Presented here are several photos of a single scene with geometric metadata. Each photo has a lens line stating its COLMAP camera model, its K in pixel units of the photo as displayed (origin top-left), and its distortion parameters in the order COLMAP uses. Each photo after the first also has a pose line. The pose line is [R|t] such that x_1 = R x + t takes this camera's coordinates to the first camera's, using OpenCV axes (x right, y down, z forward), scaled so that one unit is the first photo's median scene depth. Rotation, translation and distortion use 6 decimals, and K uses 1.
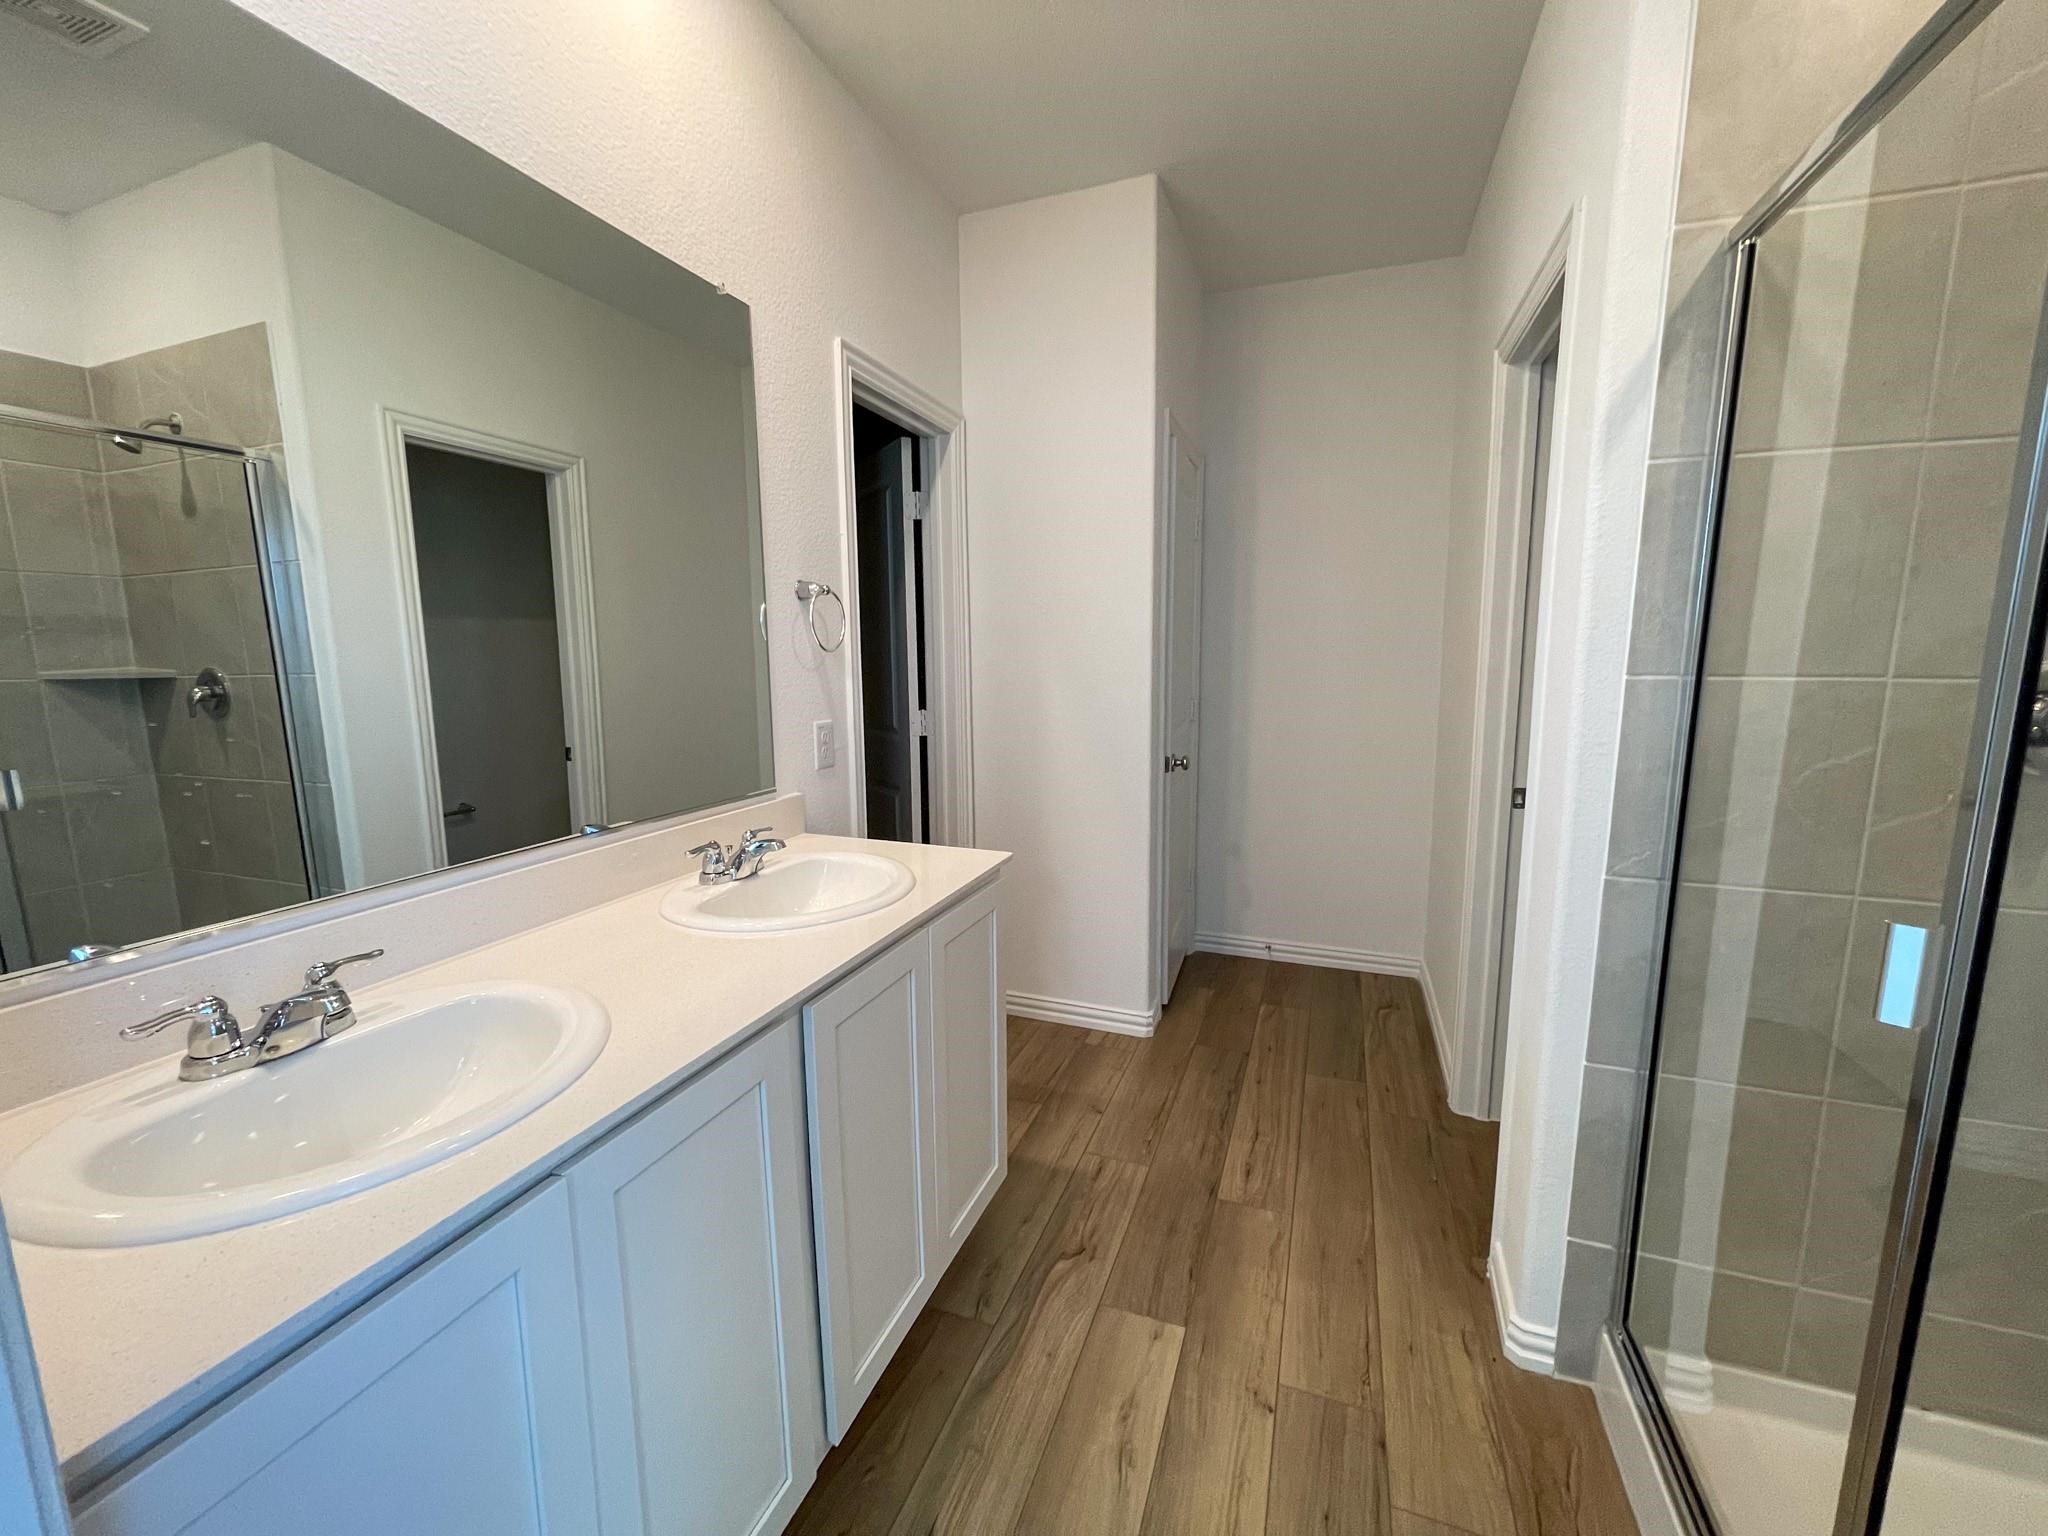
lens RADIAL K [[835.2, 0, 1028.4], [0, 835.2, 778.4], [0, 0, 1]] dist [-0.001124, 0.000338]
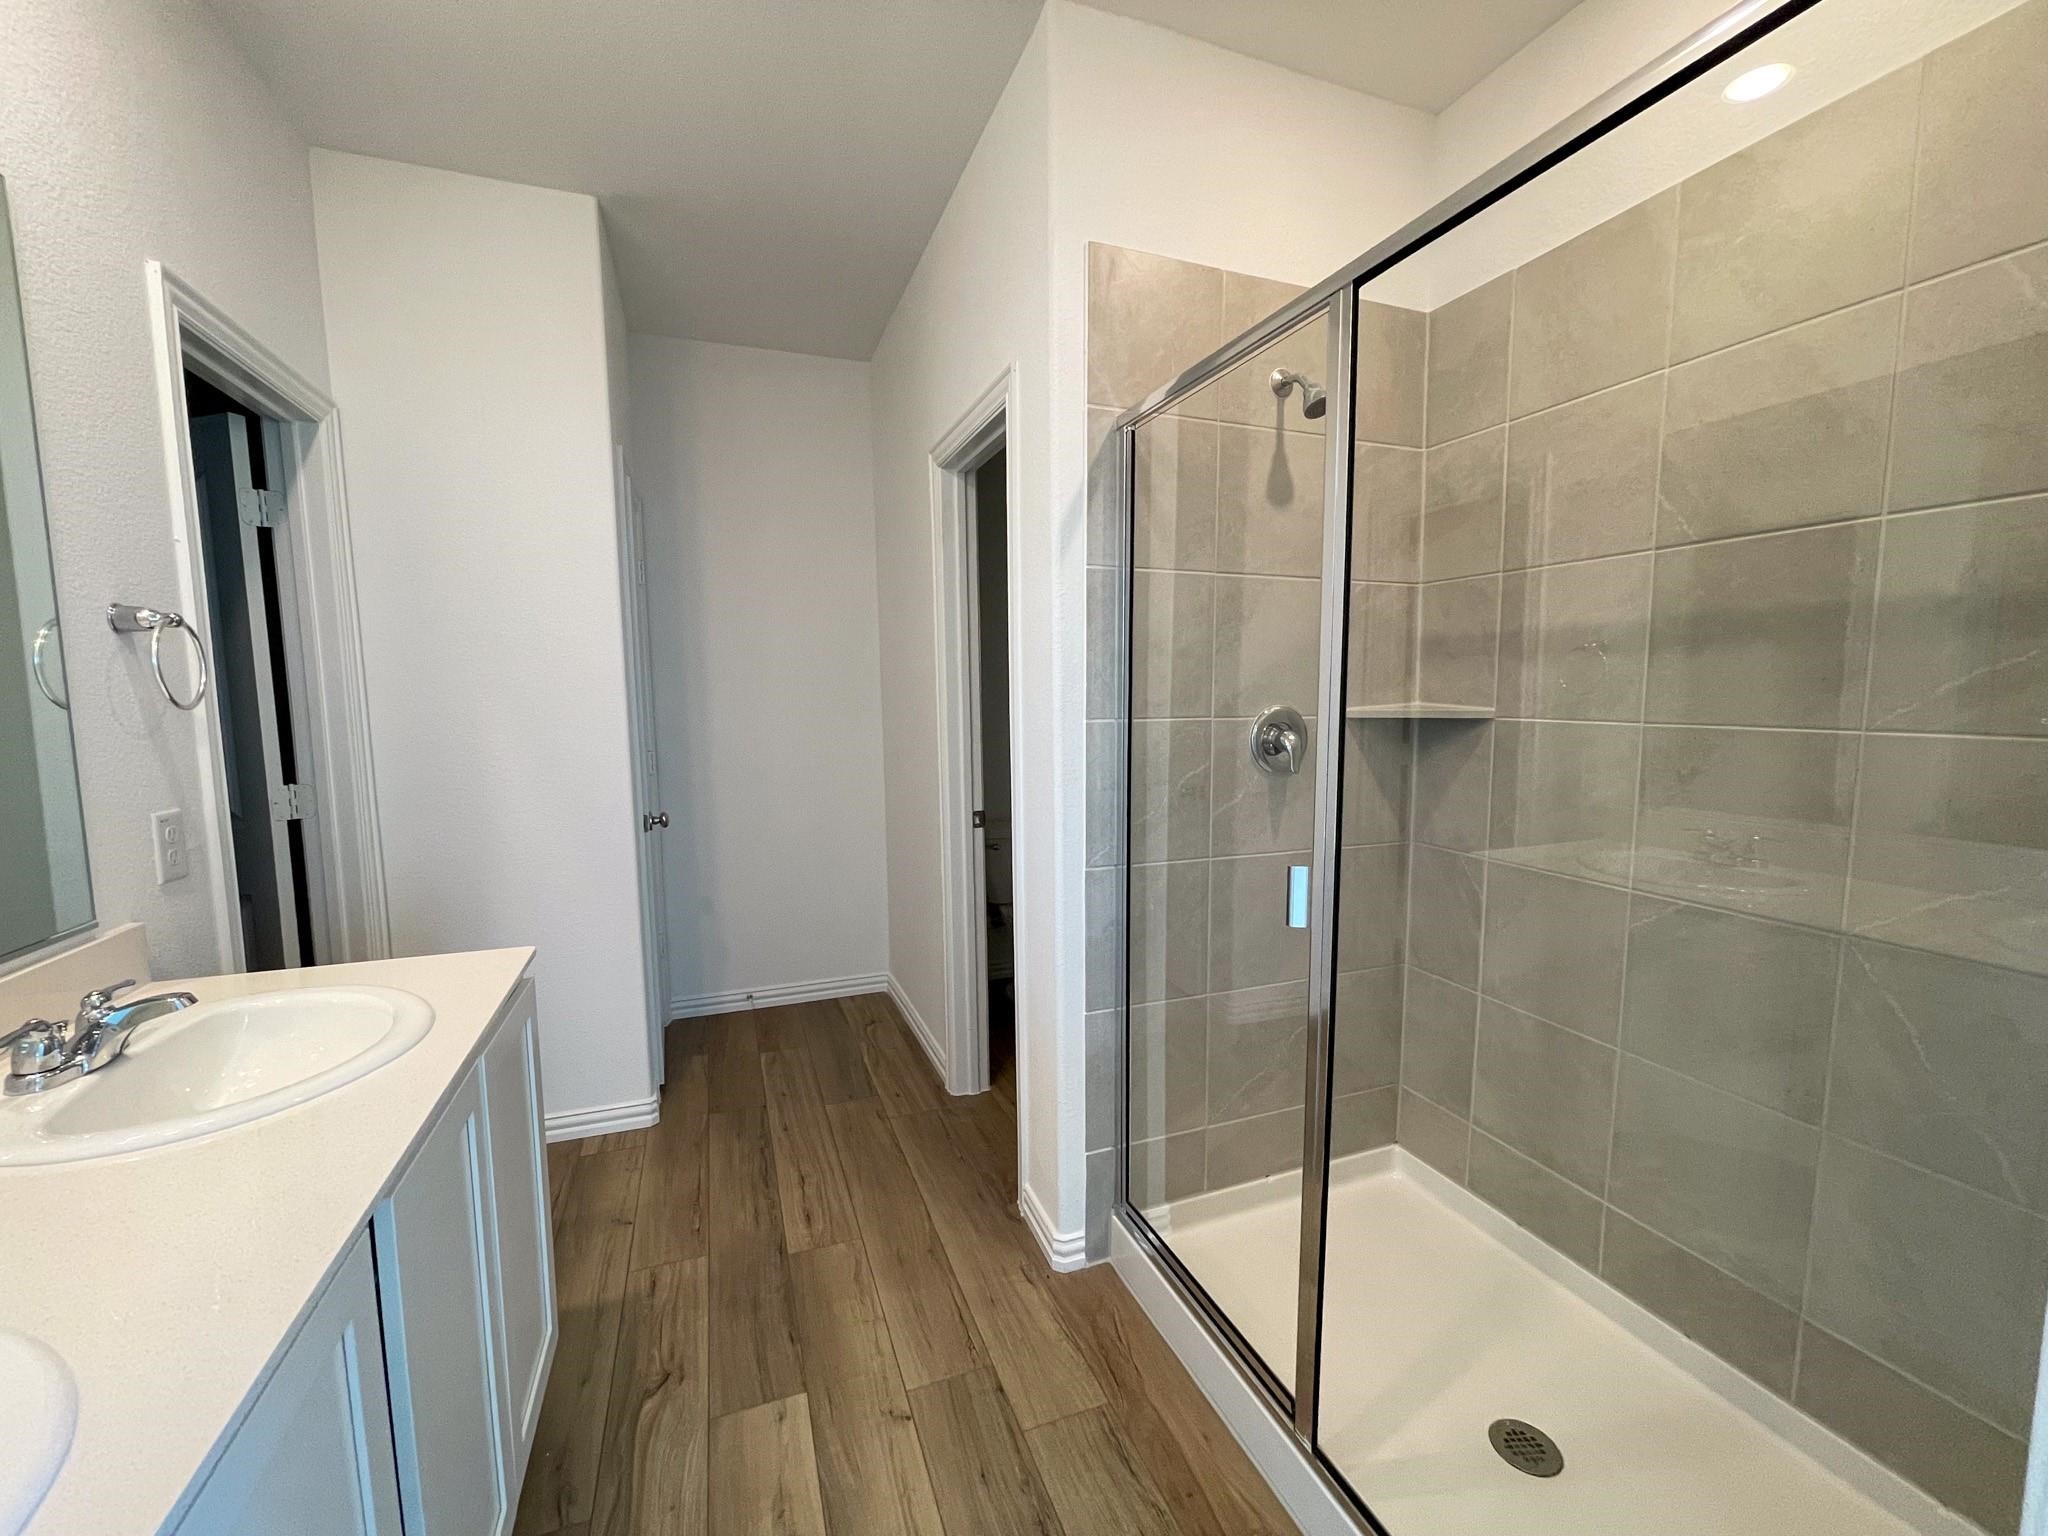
lens RADIAL K [[835.2, 0, 1028.4], [0, 835.2, 778.4], [0, 0, 1]] dist [-0.001124, 0.000338]
pose [[0.747698, -0.069638, 0.660378, -0.184540], [0.104039, 0.994489, -0.012925, -0.015020], [-0.655838, 0.078369, 0.750822, 0.033771]]
